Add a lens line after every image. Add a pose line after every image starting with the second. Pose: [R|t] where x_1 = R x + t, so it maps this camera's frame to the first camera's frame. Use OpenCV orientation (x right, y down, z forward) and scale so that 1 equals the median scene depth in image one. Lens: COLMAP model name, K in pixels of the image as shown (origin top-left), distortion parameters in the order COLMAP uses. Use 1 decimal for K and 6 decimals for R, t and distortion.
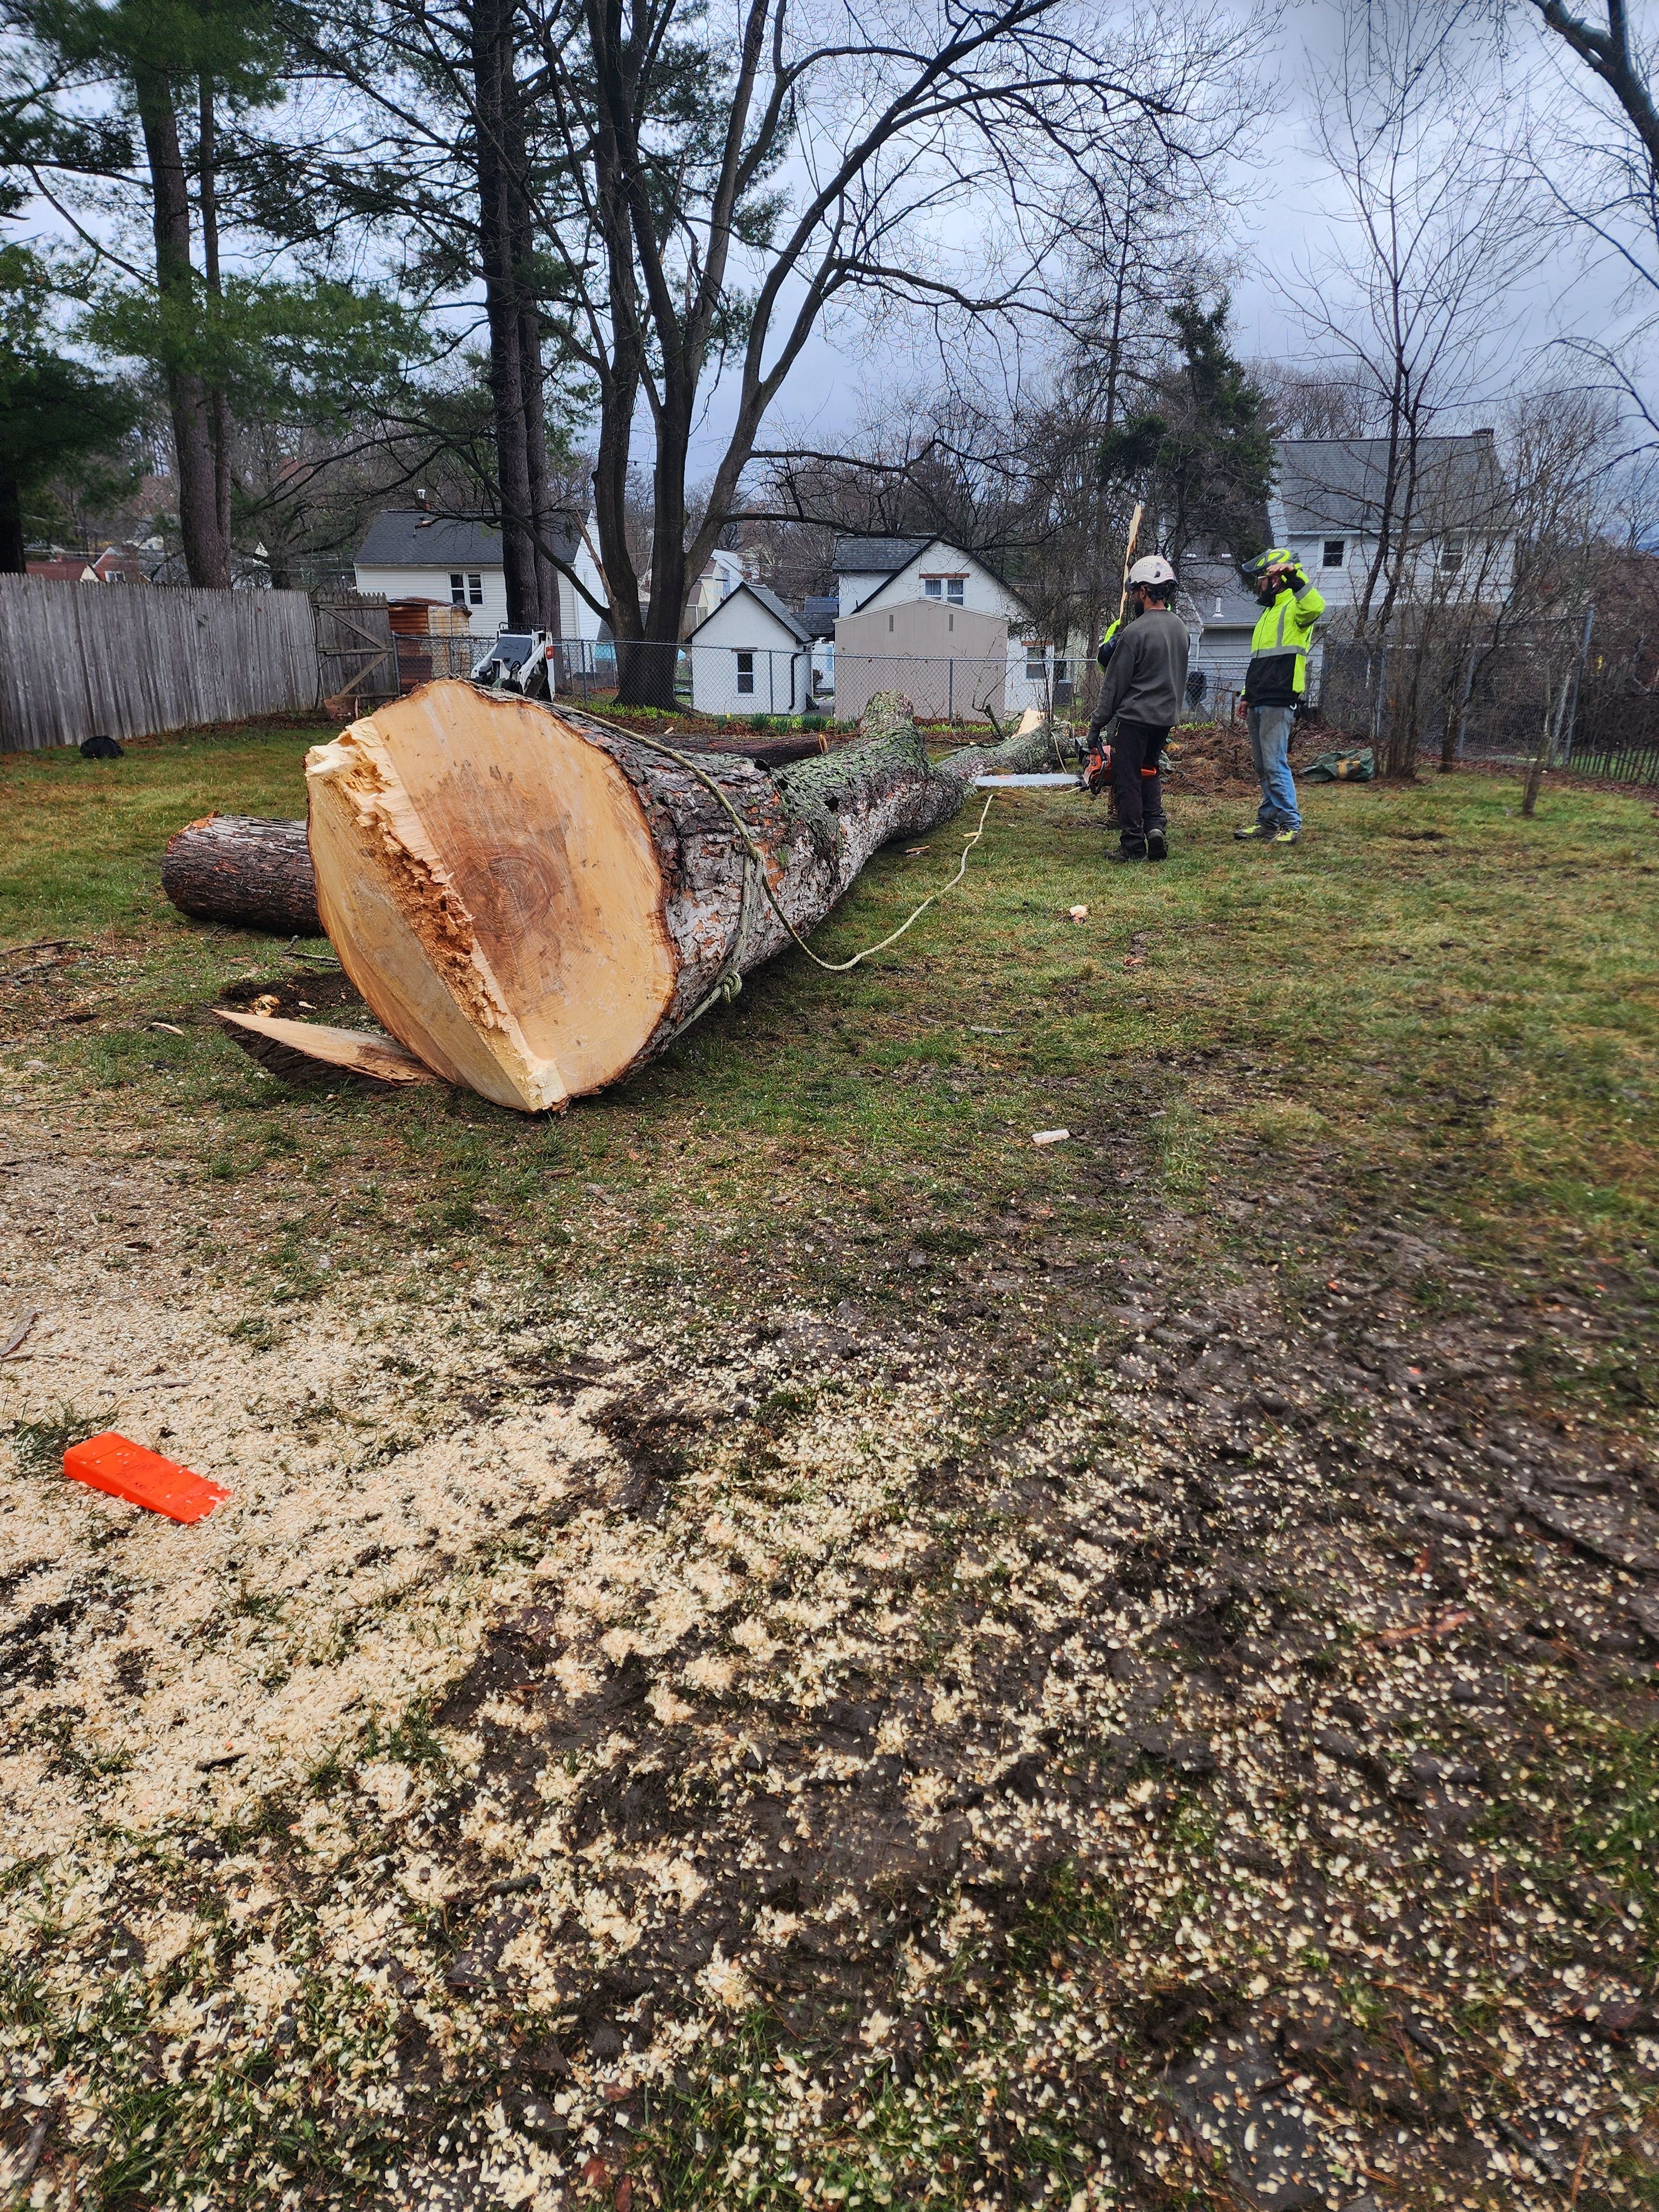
lens RADIAL K [[1476.7, 0, 822.1], [0, 1476.7, 1091.9], [0, 0, 1]] dist [0.048498, -0.033309]
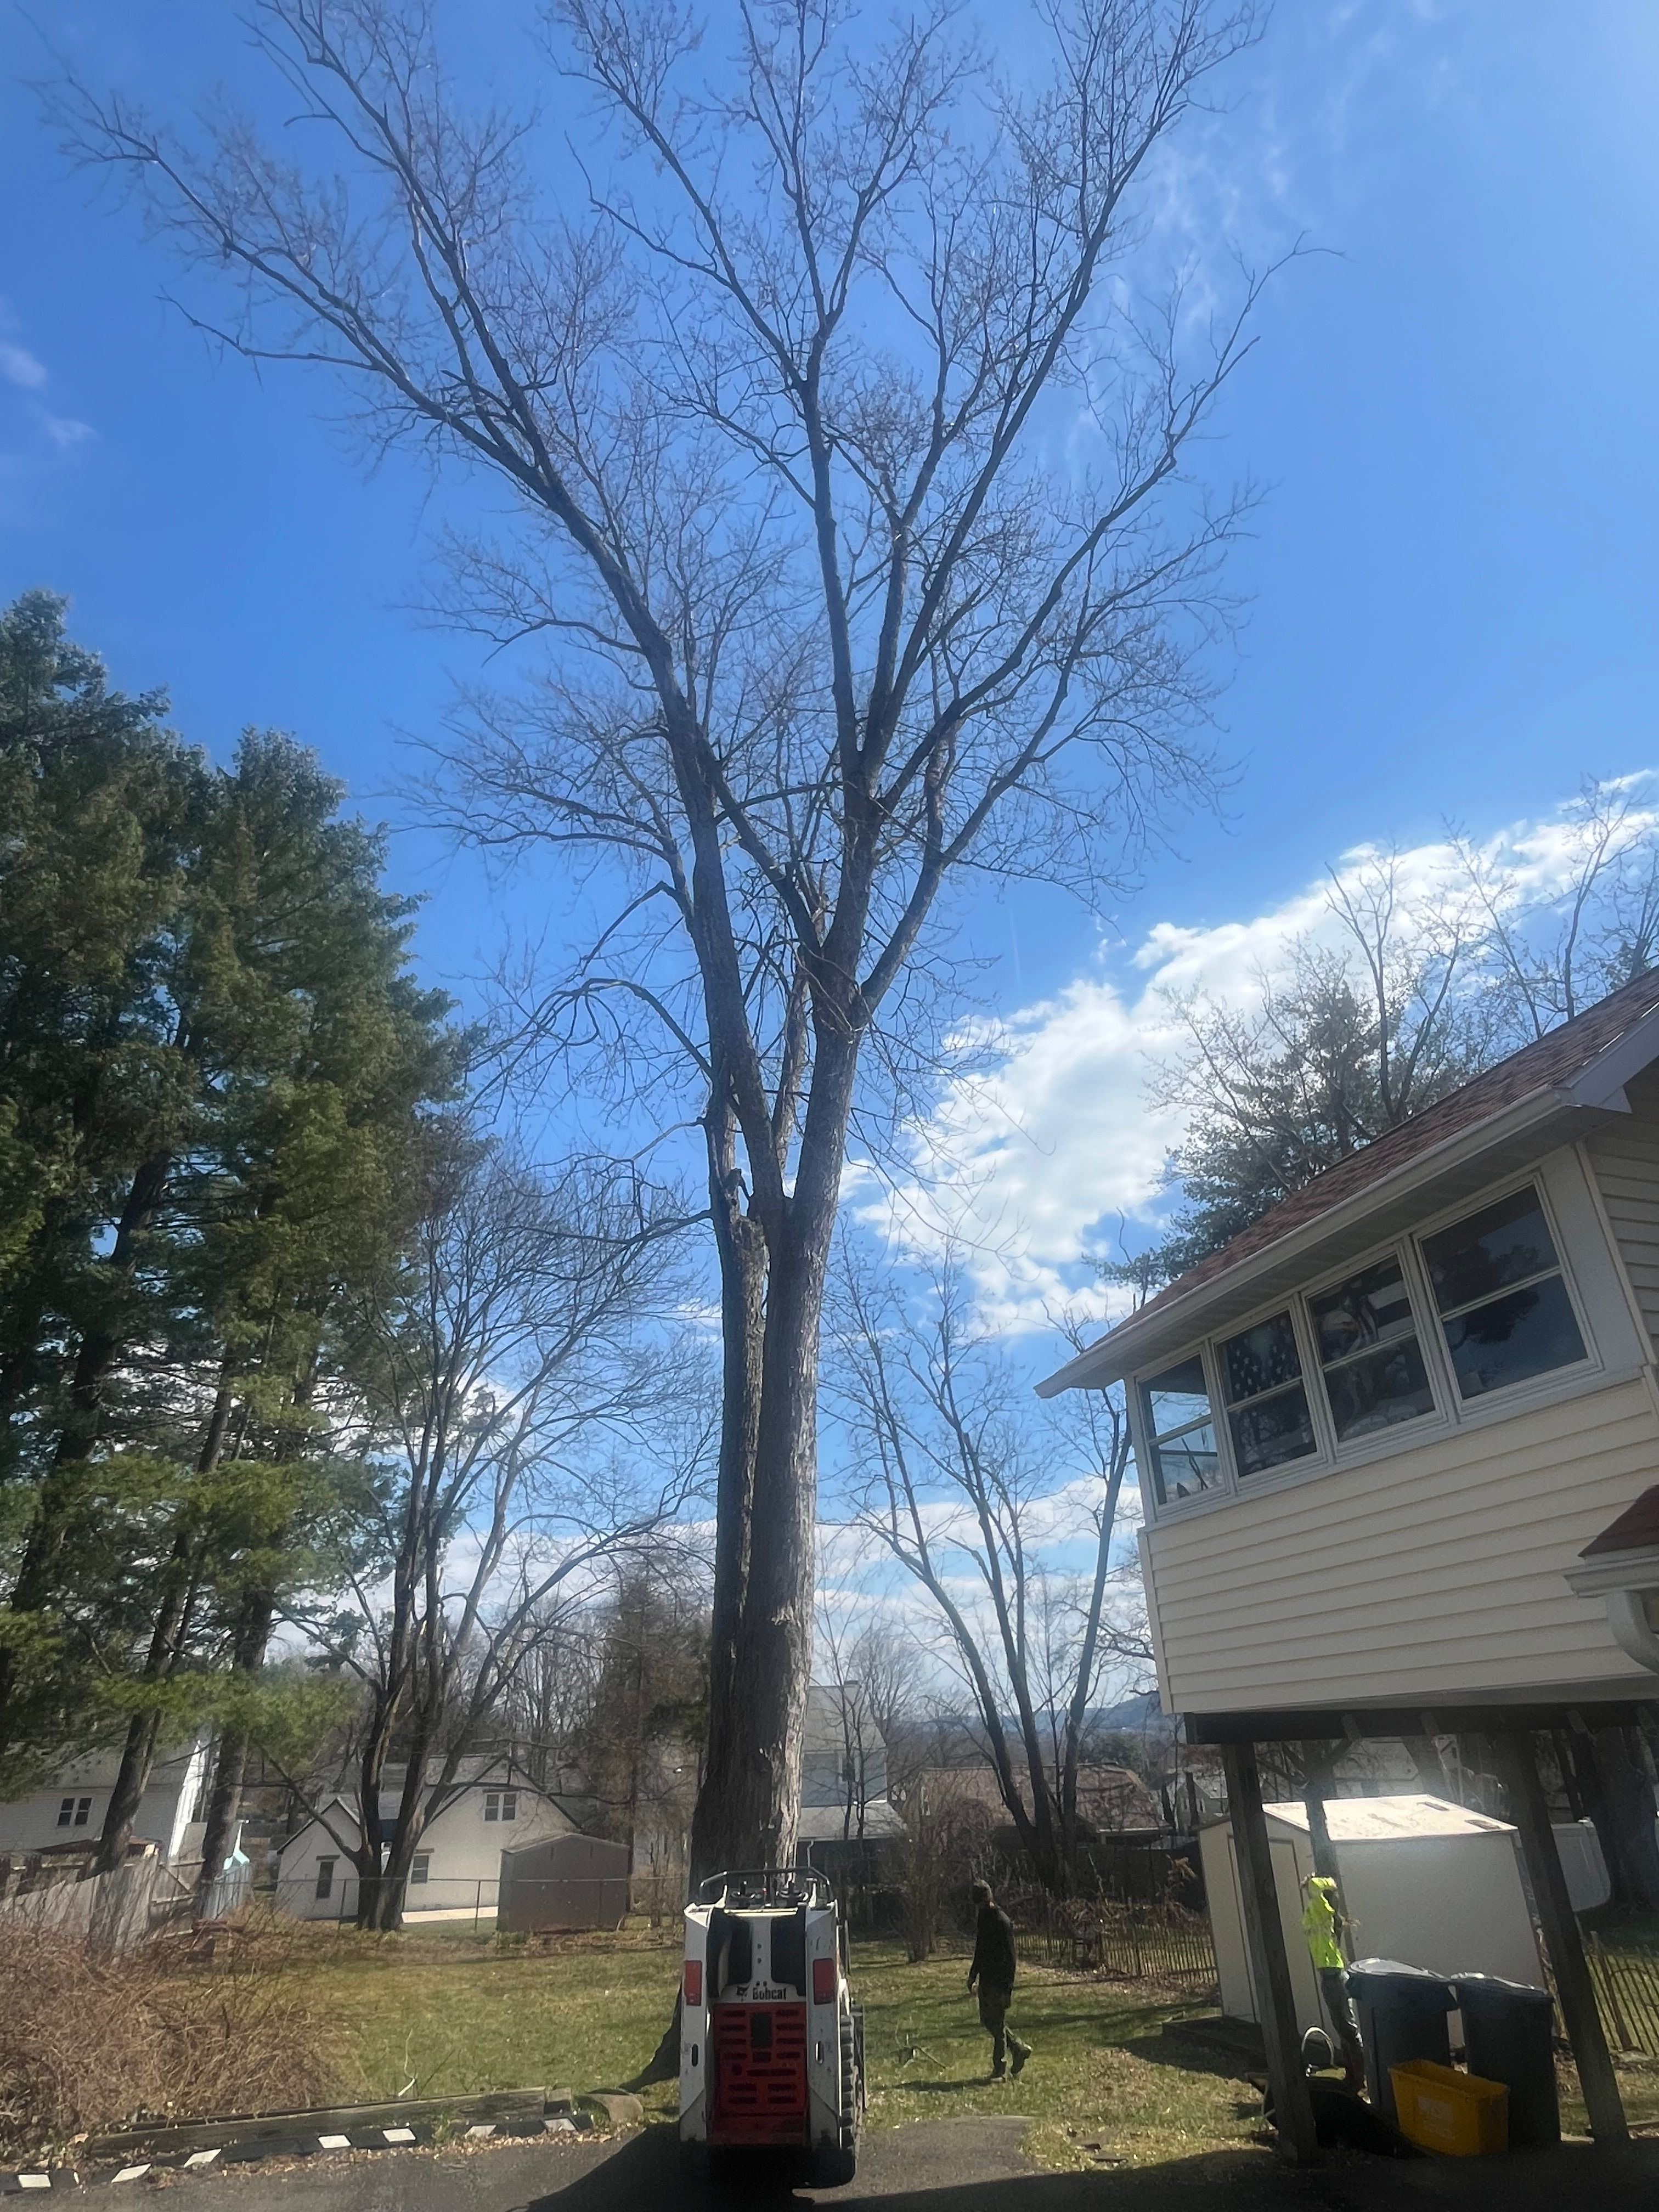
lens RADIAL K [[1223.0, 0, 811.5], [0, 1223.0, 1134.4], [0, 0, 1]] dist [0.015348, -0.000583]
pose [[0.929484, 0.150444, 0.336789, -0.257055], [0.136902, 0.707131, -0.693703, 0.071227], [-0.342518, 0.690893, 0.636670, -0.418681]]
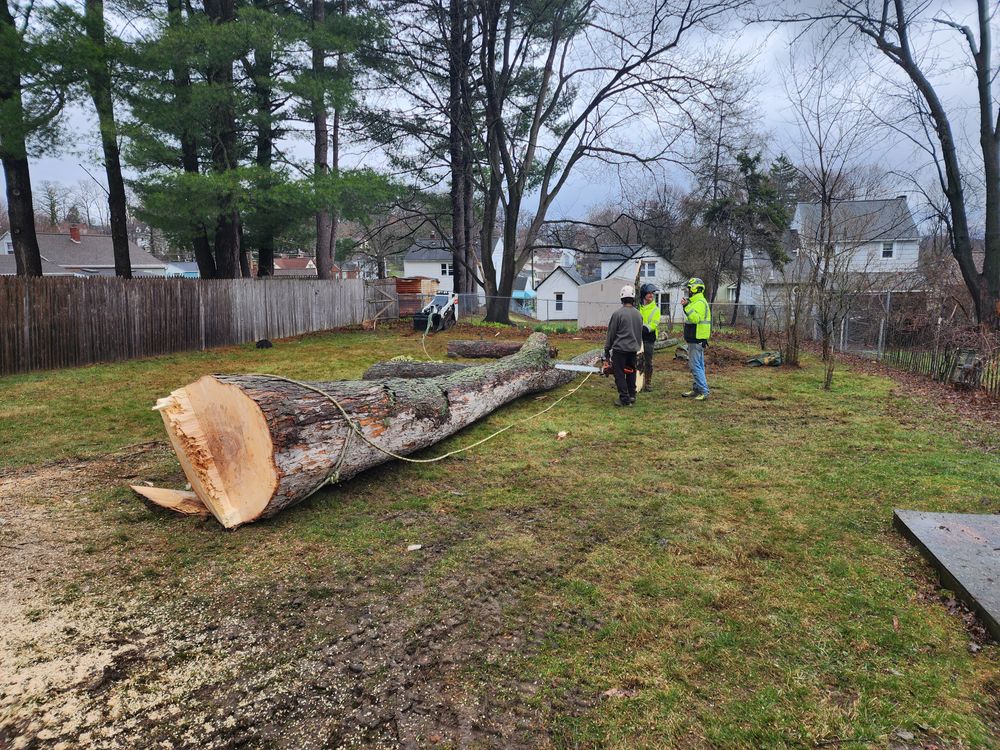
lens RADIAL K [[661.1, 0, 502.0], [0, 661.1, 358.6], [0, 0, 1]] dist [0.087462, -0.072227]
pose [[0.986873, 0.012849, -0.160987, 0.065766], [-0.042093, 0.982840, -0.179594, -0.012172], [0.155917, 0.184013, 0.970479, -0.023994]]
